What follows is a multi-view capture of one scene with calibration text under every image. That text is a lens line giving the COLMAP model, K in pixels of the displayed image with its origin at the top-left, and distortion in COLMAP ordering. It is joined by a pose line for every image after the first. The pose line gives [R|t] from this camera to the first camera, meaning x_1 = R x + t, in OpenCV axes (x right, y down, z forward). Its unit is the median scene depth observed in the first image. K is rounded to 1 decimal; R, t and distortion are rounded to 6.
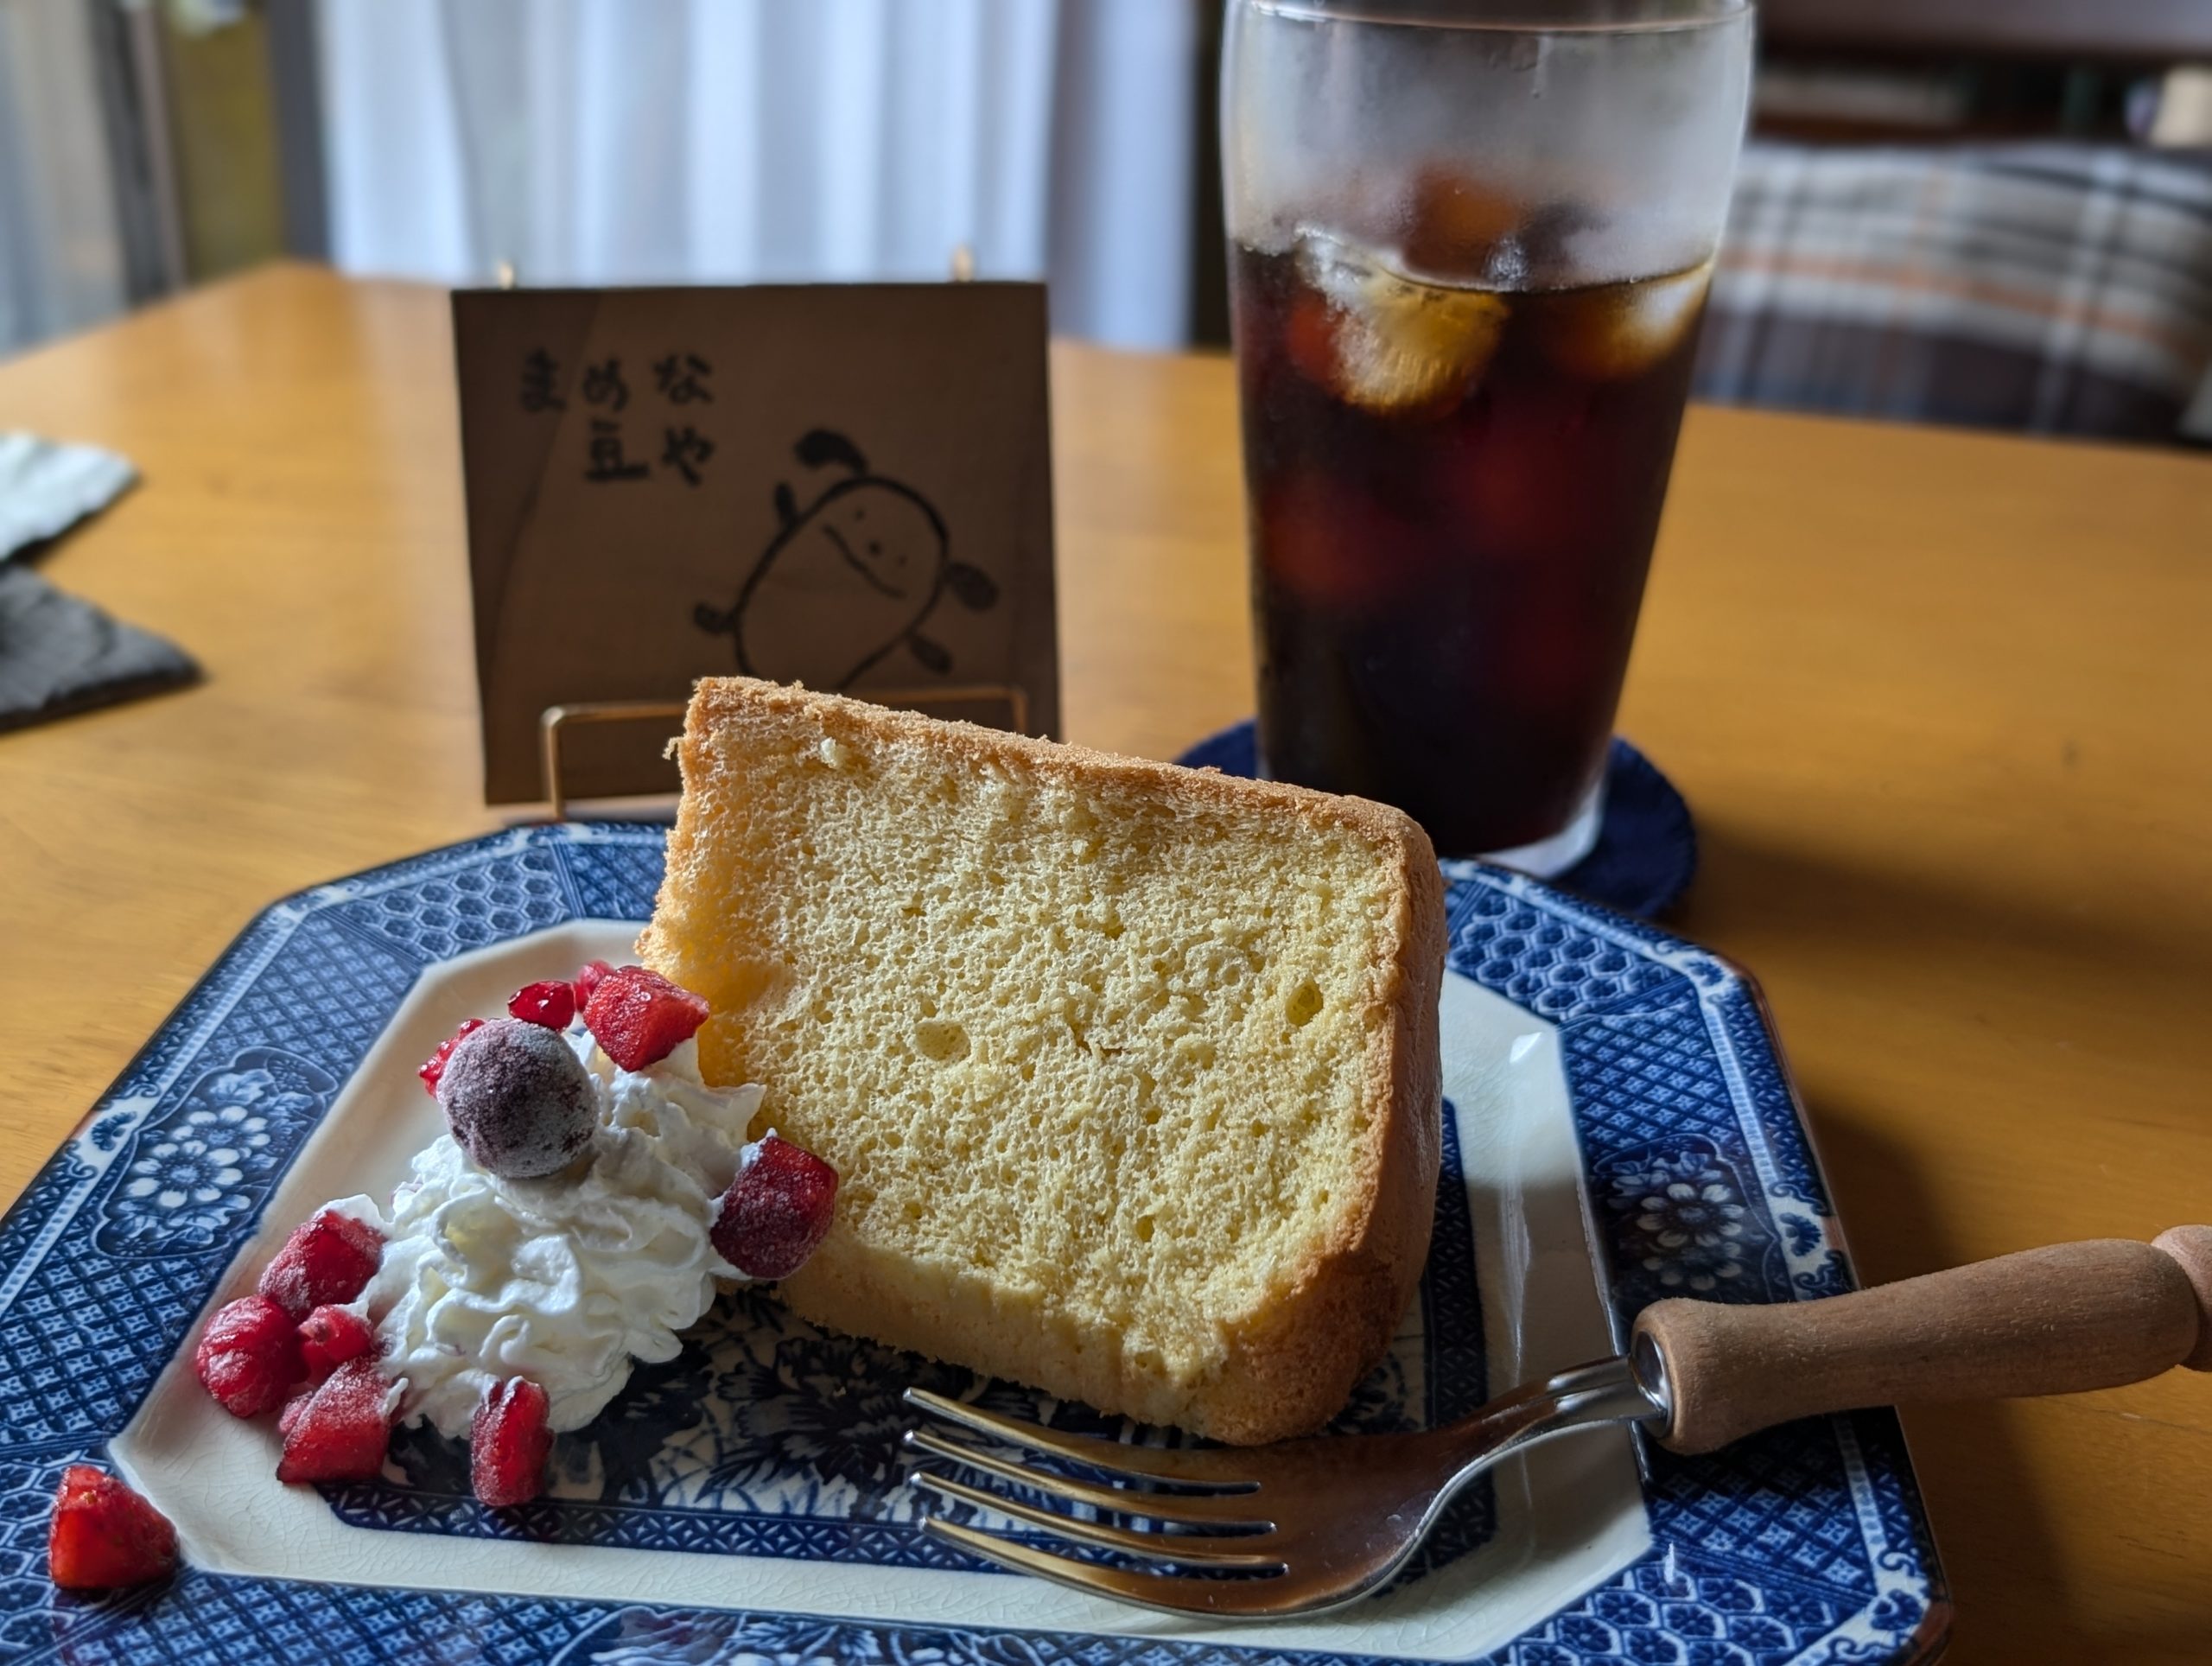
lens RADIAL K [[2460.1, 0, 1026.4], [0, 2460.1, 834.5], [0, 0, 1]] dist [0.104298, -0.359182]
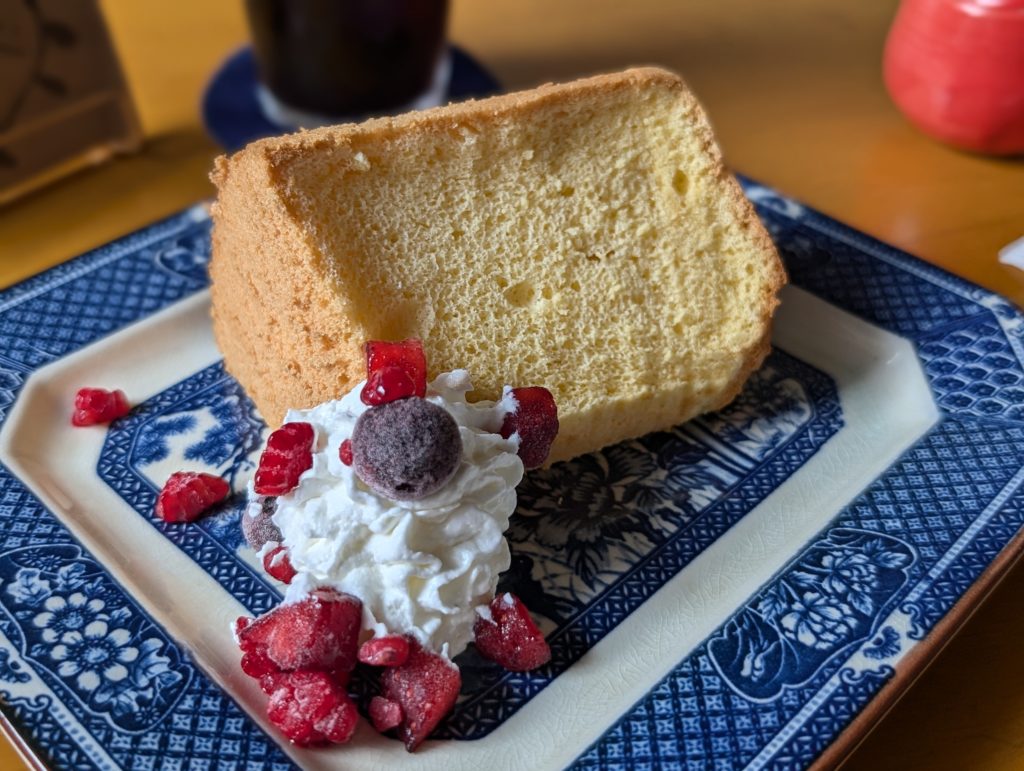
lens RADIAL K [[1138.8, 0, 475.2], [0, 1138.8, 386.2], [0, 0, 1]] dist [0.104298, -0.359182]
pose [[0.635626, -0.487413, 0.598671, -0.539122], [0.318703, 0.871991, 0.371563, -0.156691], [-0.703141, -0.045377, 0.709601, 0.467371]]
